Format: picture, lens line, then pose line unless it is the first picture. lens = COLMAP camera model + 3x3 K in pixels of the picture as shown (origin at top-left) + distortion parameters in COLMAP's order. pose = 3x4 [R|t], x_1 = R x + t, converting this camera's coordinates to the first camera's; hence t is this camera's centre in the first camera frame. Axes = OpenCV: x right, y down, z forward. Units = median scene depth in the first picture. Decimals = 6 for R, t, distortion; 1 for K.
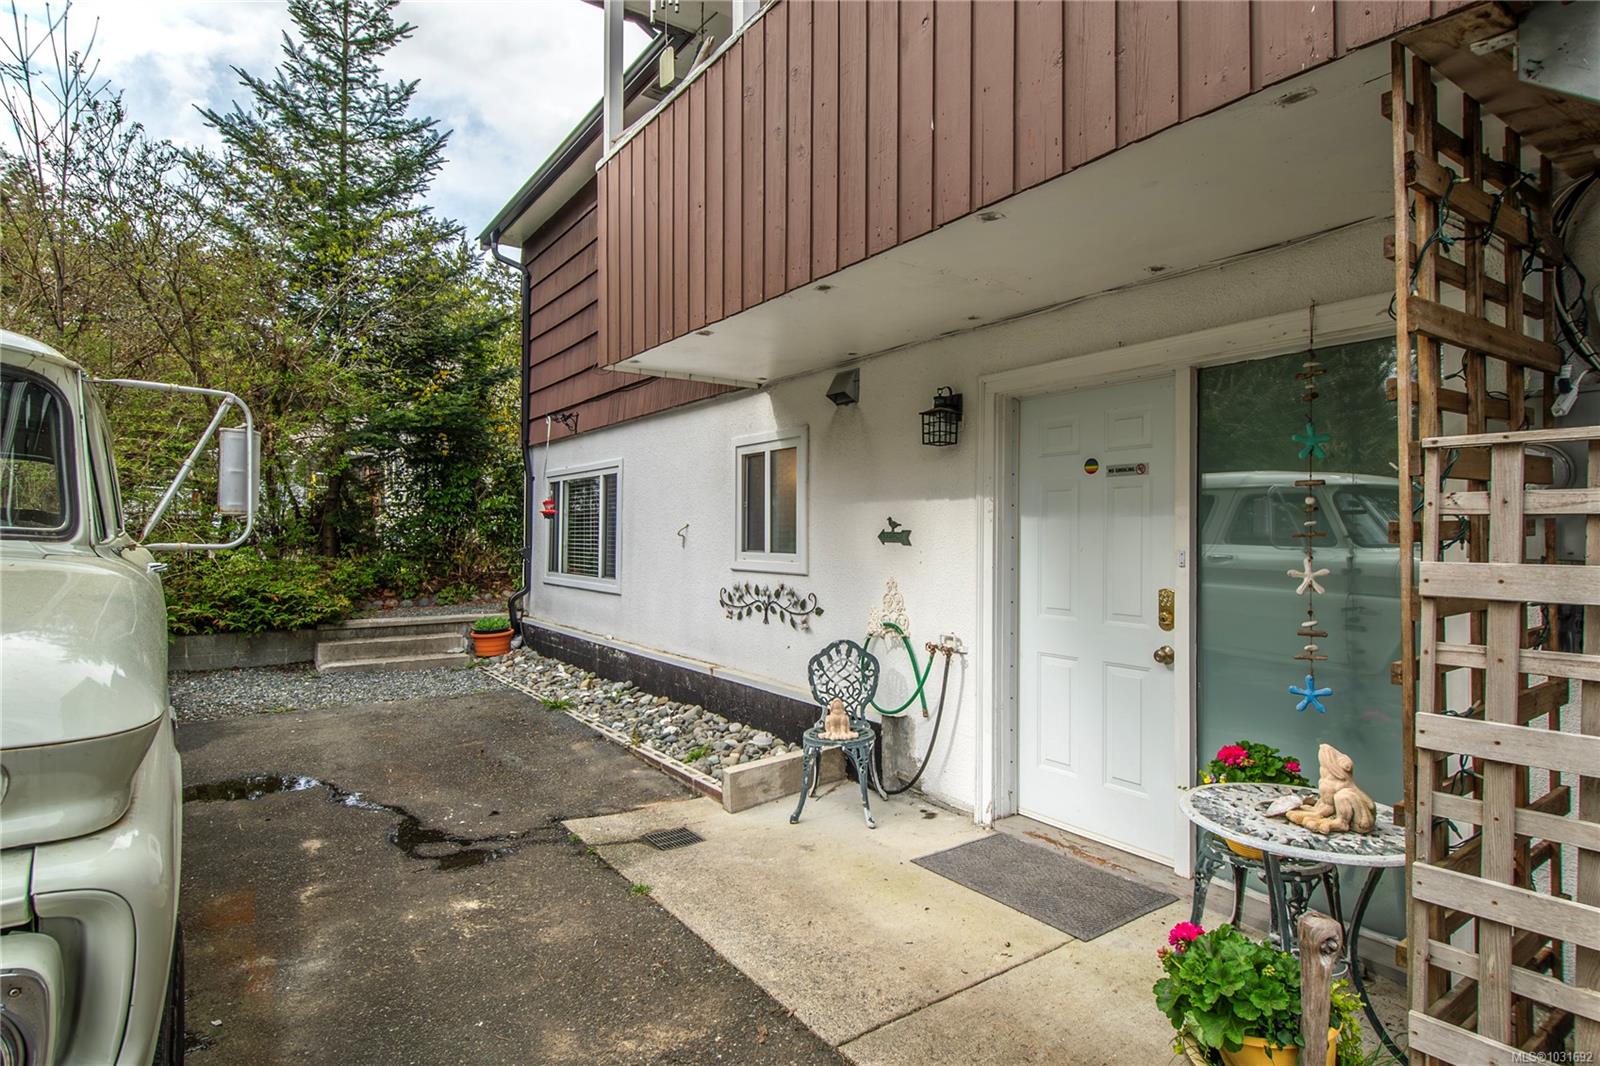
lens RADIAL K [[848.5, 0, 800.0], [0, 848.5, 533.0], [0, 0, 1]] dist [0.001194, -0.000587]
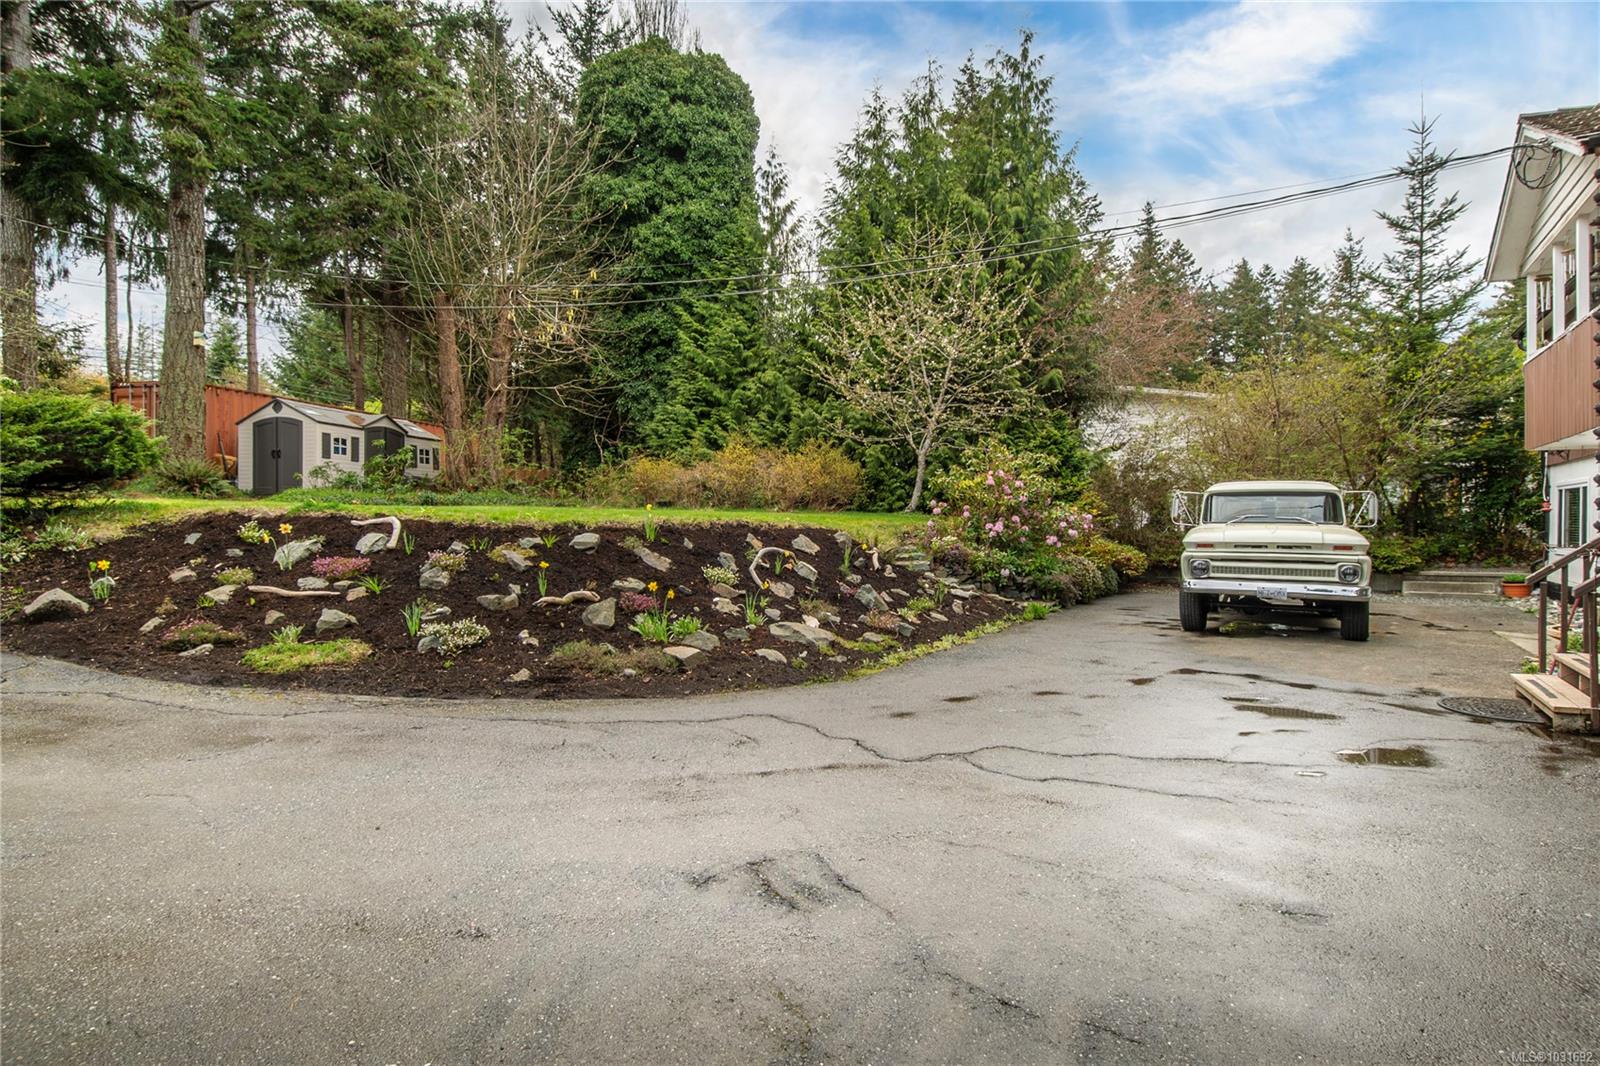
lens RADIAL K [[848.5, 0, 800.0], [0, 848.5, 533.0], [0, 0, 1]] dist [0.001194, -0.000587]
pose [[0.409520, 0.002943, -0.912296, 0.576934], [0.009430, 0.999928, 0.007459, -0.004885], [0.912252, -0.011658, 0.409463, -0.950032]]
